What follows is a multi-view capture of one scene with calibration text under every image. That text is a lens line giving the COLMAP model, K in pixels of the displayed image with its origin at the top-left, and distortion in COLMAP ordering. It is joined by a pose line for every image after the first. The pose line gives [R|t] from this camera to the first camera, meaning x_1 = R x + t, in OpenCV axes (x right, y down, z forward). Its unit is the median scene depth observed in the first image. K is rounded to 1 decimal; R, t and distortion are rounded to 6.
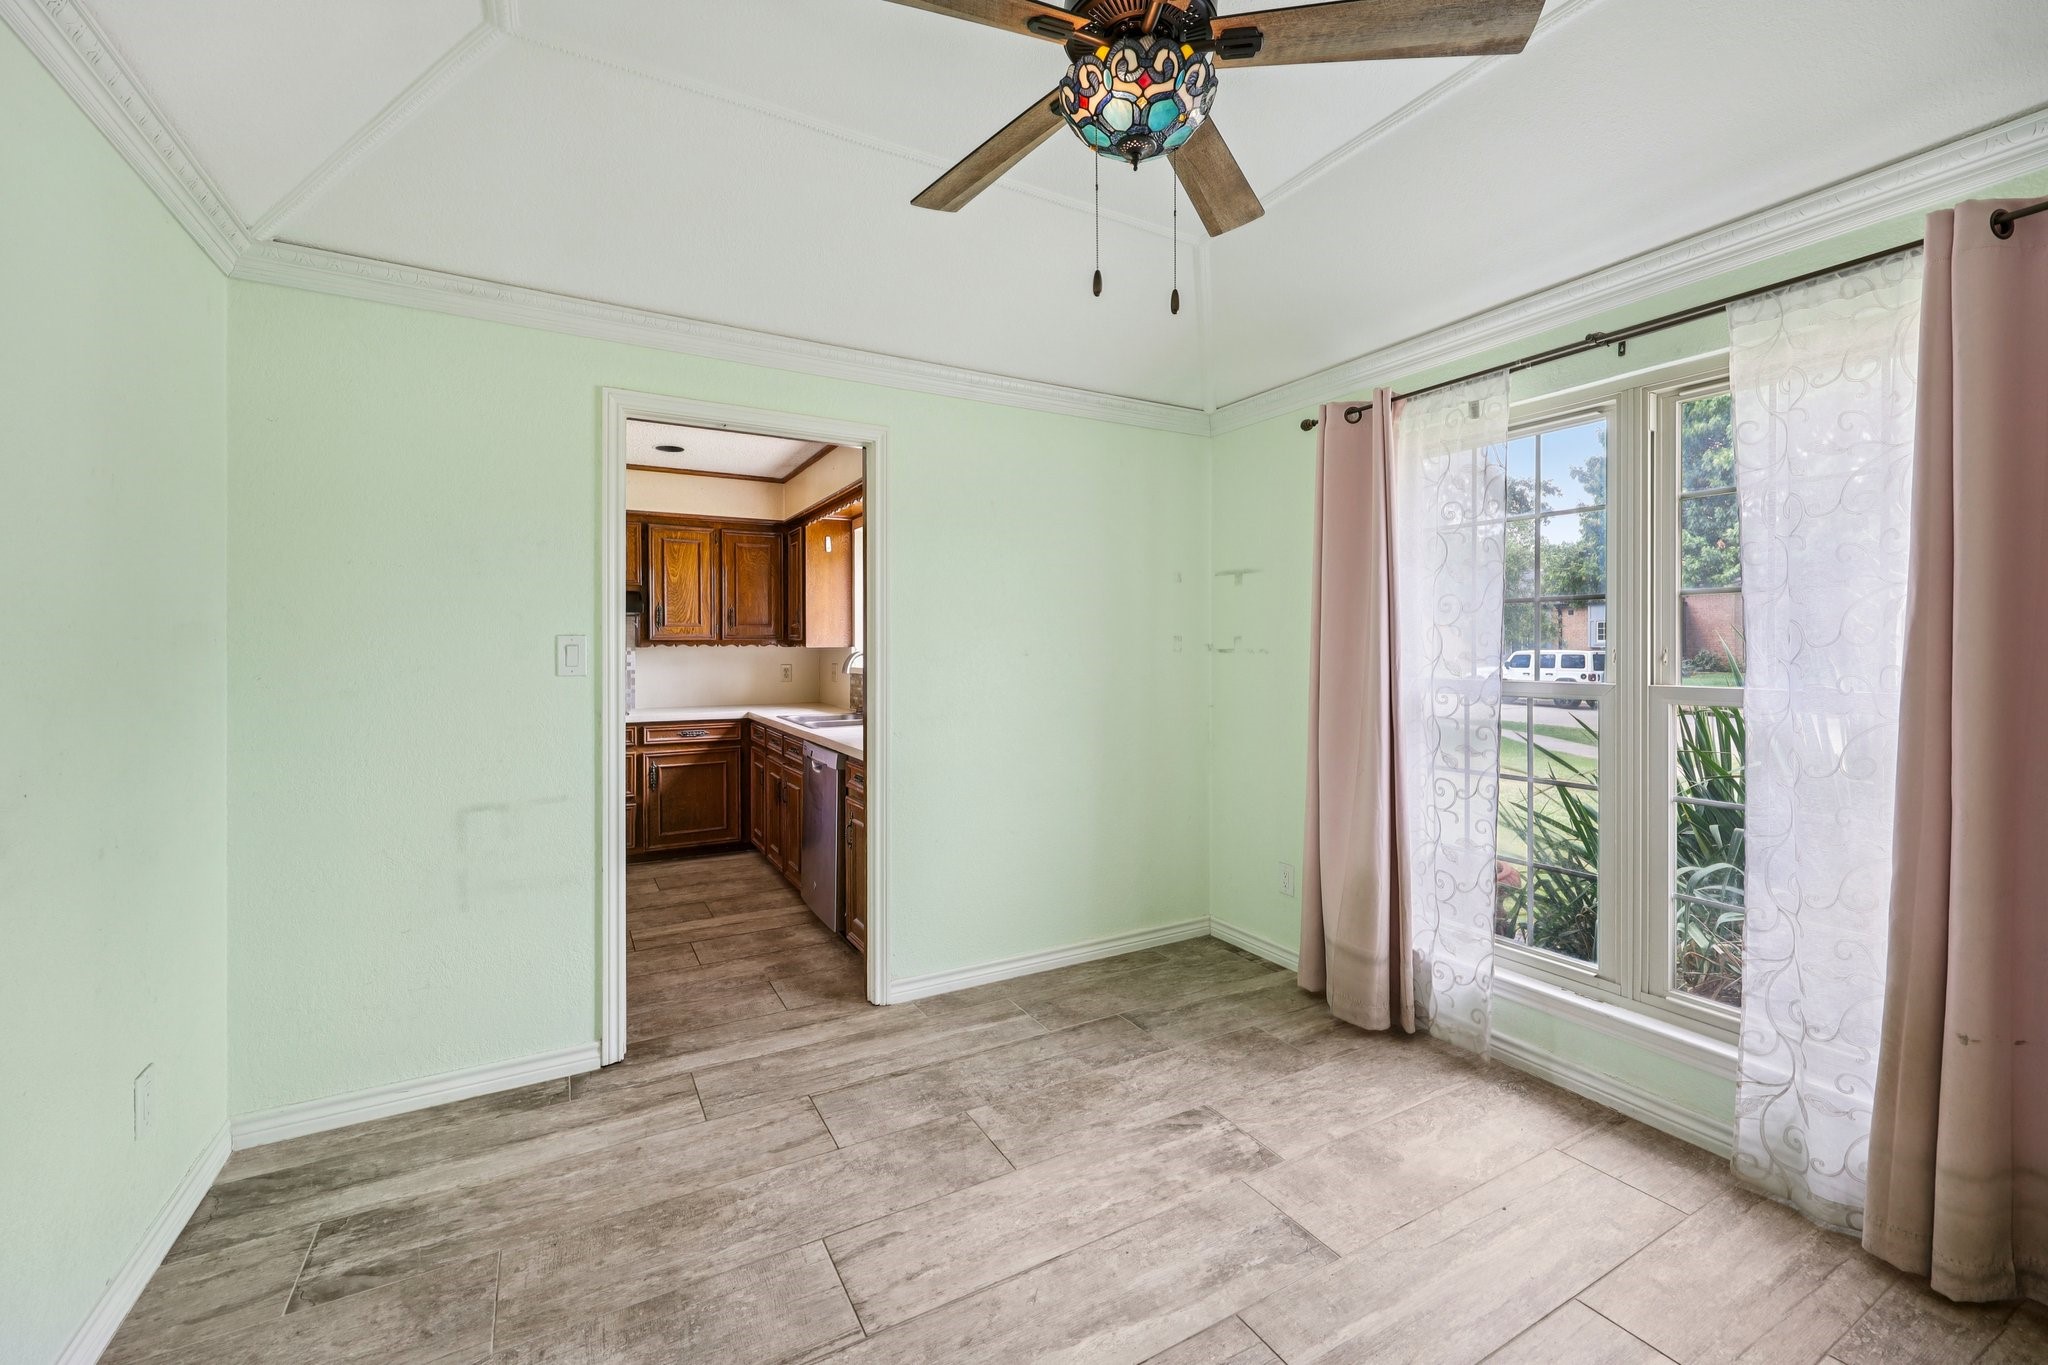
lens RADIAL K [[839.5, 0, 1023.1], [0, 839.5, 652.3], [0, 0, 1]] dist [-0.000711, 0.000187]
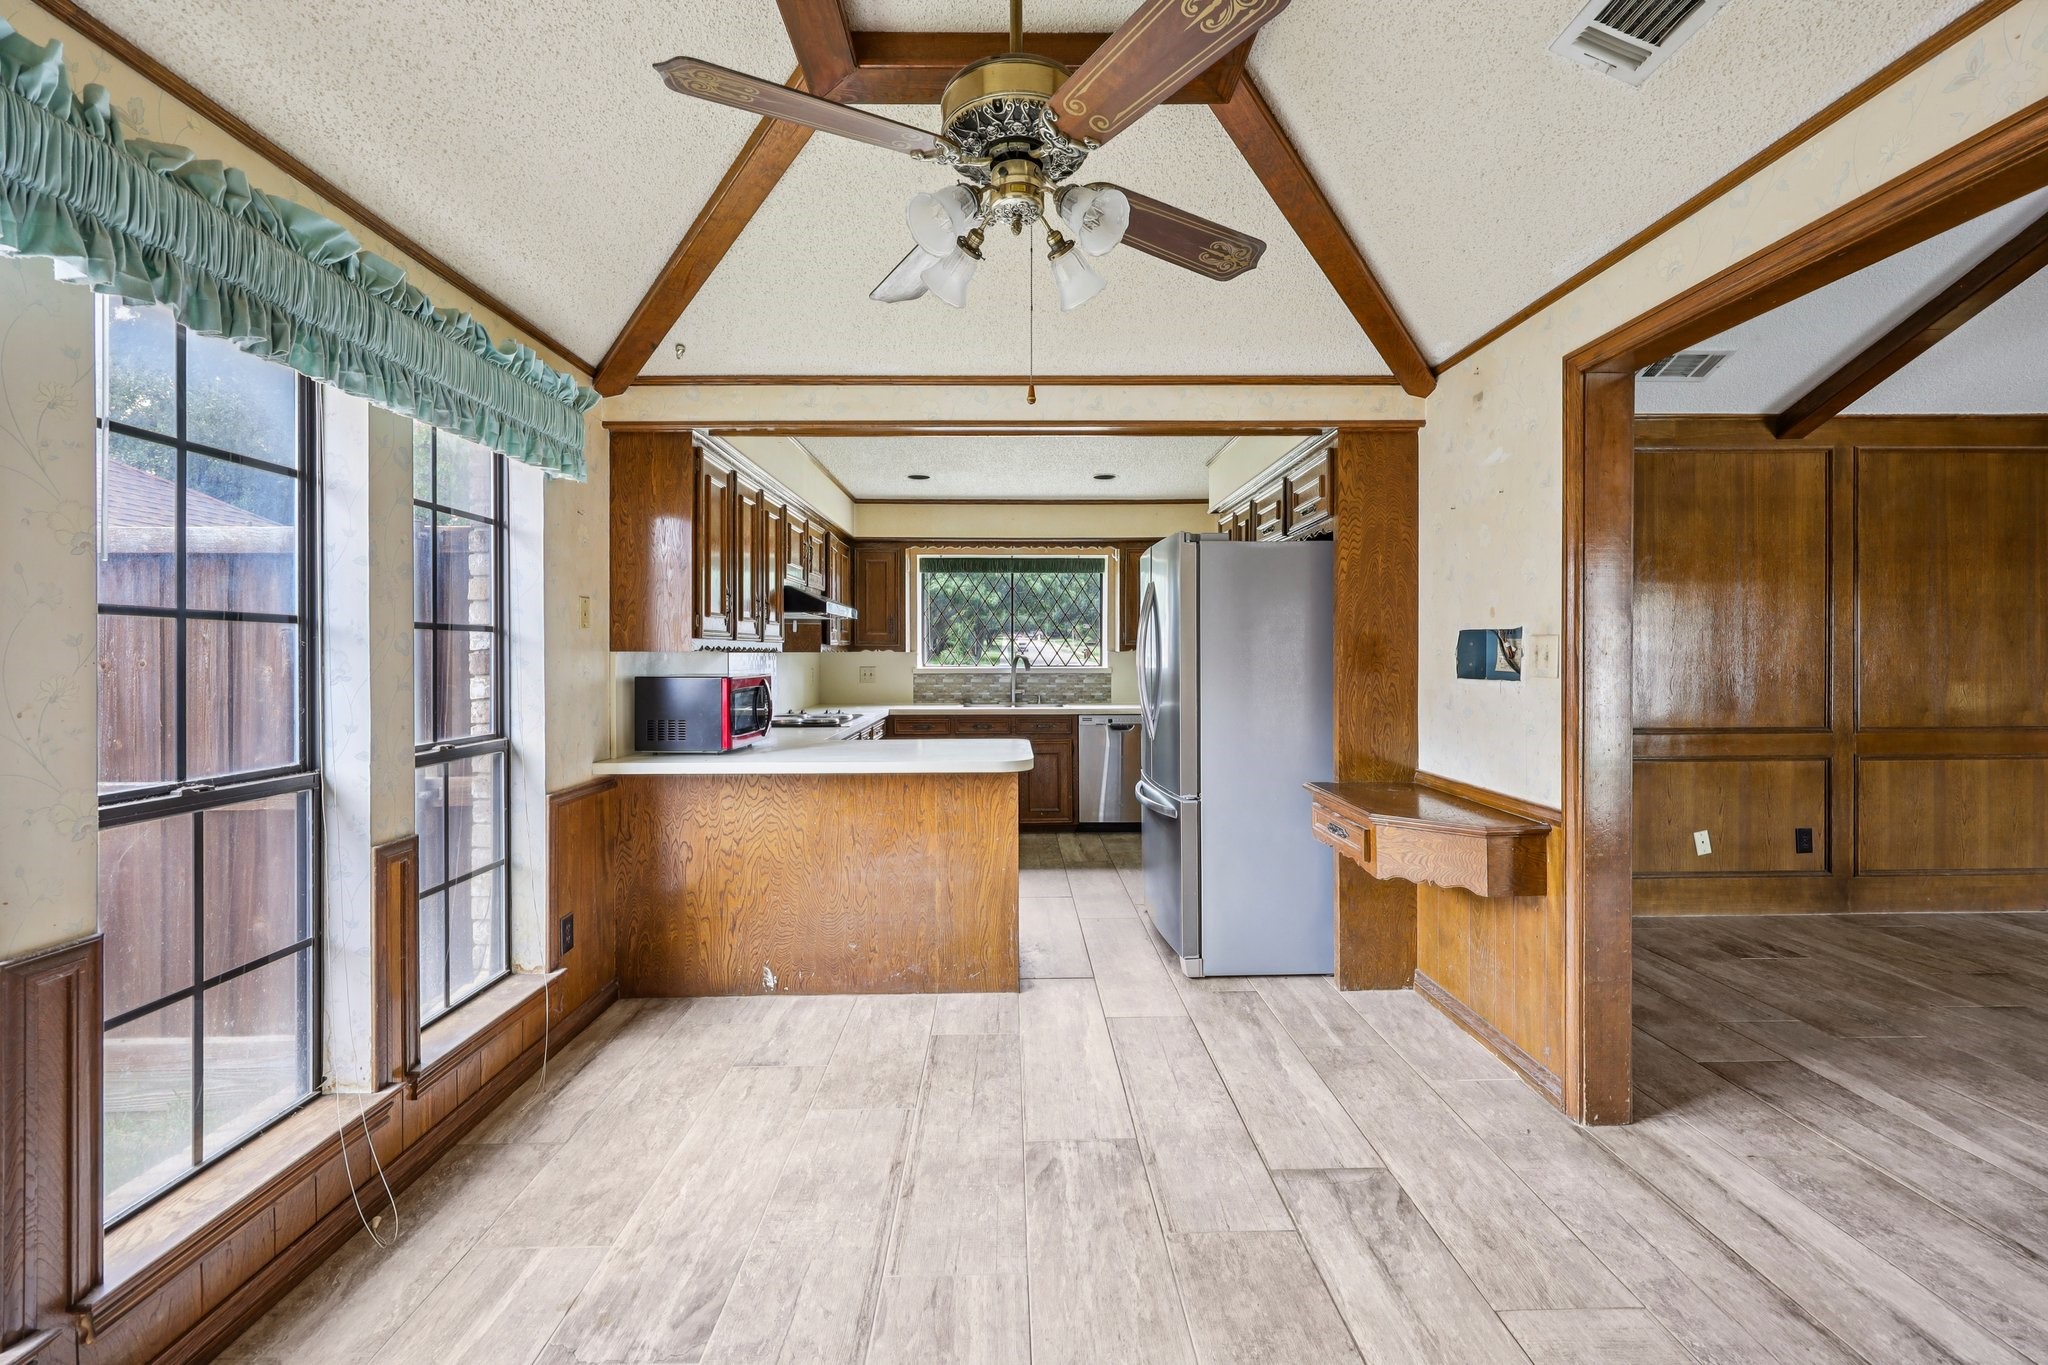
lens RADIAL K [[837.2, 0, 1020.2], [0, 837.2, 653.4], [0, 0, 1]] dist [-0.001162, 0.000063]
pose [[0.468922, -0.001643, 0.883238, -2.324245], [0.008011, 0.999965, -0.002392, -0.000321], [-0.883203, 0.008197, 0.468918, 0.588534]]
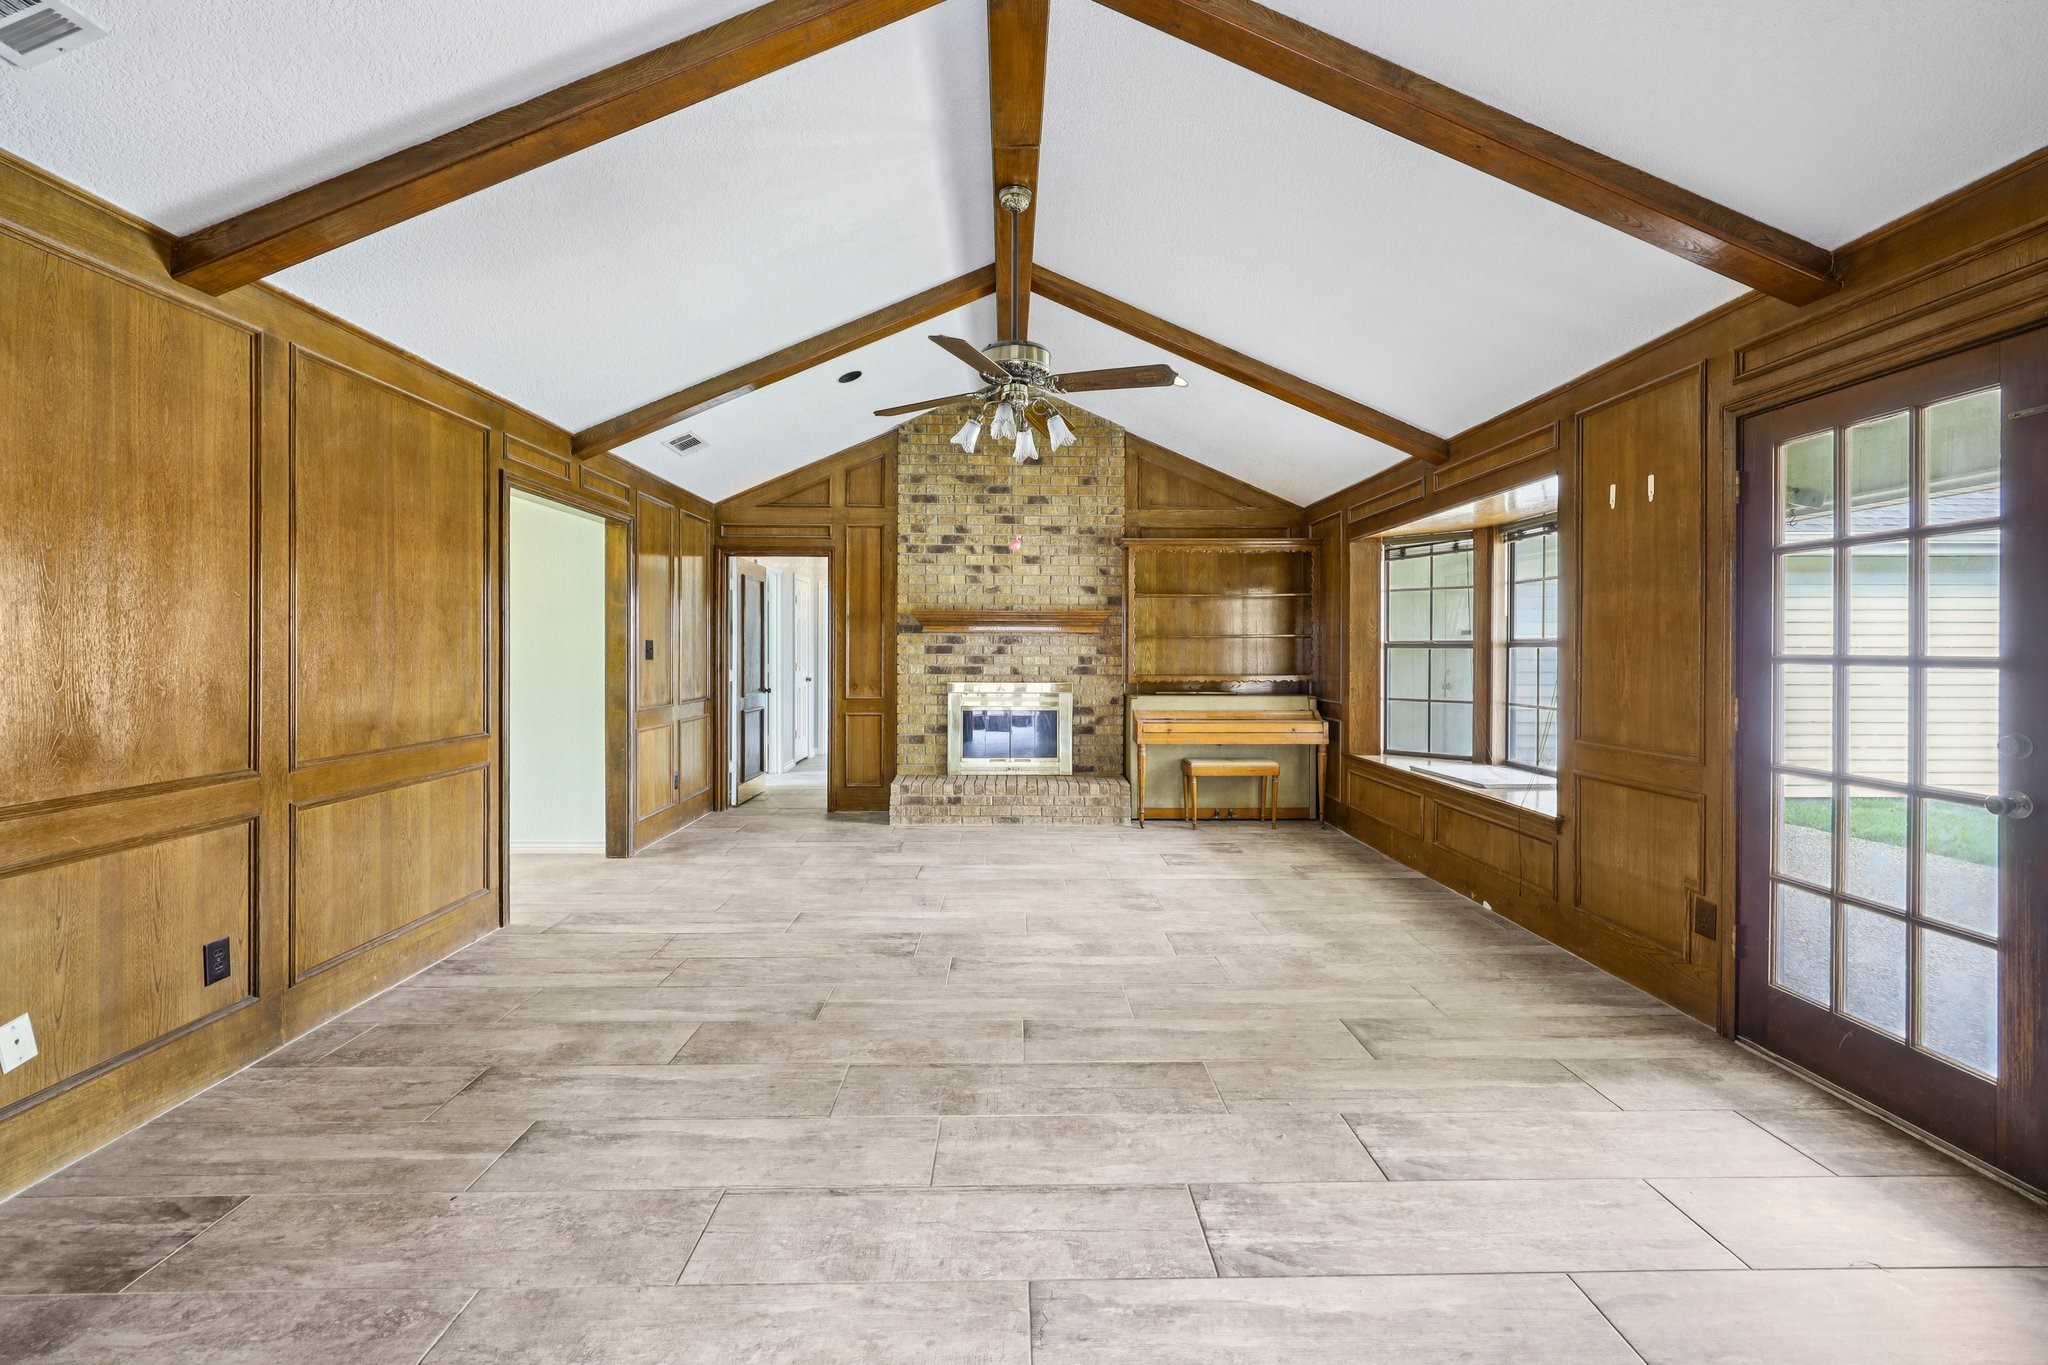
lens RADIAL K [[839.5, 0, 1023.1], [0, 839.5, 652.3], [0, 0, 1]] dist [-0.000711, 0.000187]
pose [[-0.884364, -0.002733, 0.466790, -1.565933], [0.000840, 0.999972, 0.007447, 0.001037], [-0.466797, 0.006978, -0.884337, 0.452633]]
